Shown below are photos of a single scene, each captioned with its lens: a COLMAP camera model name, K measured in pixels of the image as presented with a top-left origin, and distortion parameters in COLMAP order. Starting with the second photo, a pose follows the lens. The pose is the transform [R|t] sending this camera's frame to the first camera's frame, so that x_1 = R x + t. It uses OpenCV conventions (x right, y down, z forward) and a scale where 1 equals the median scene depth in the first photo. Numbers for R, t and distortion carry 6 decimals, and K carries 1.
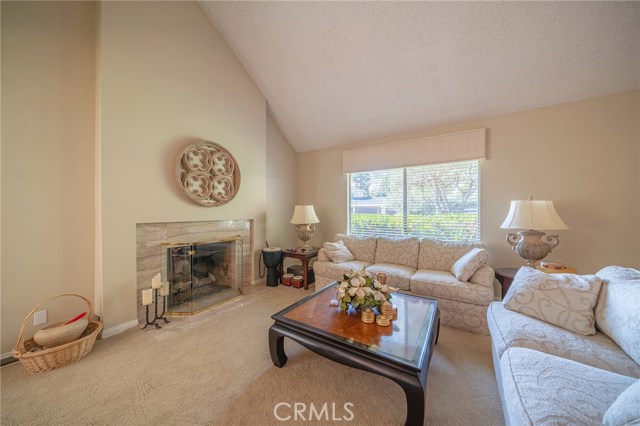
lens RADIAL K [[222.4, 0, 320.0], [0, 222.4, 210.3], [0, 0, 1]] dist [-0.000090, 0.000096]
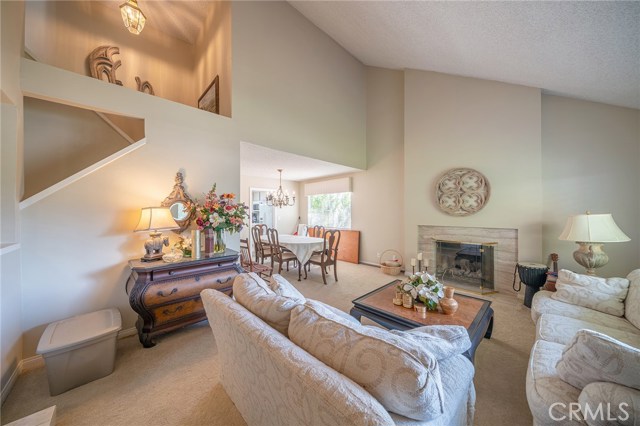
lens RADIAL K [[222.4, 0, 318.8], [0, 222.4, 211.2], [0, 0, 1]] dist [-0.000090, 0.000096]
pose [[-0.223394, -0.004597, -0.974717, 0.996388], [0.007425, 0.999952, -0.006418, -0.044308], [0.974700, -0.008671, -0.223349, 0.459603]]
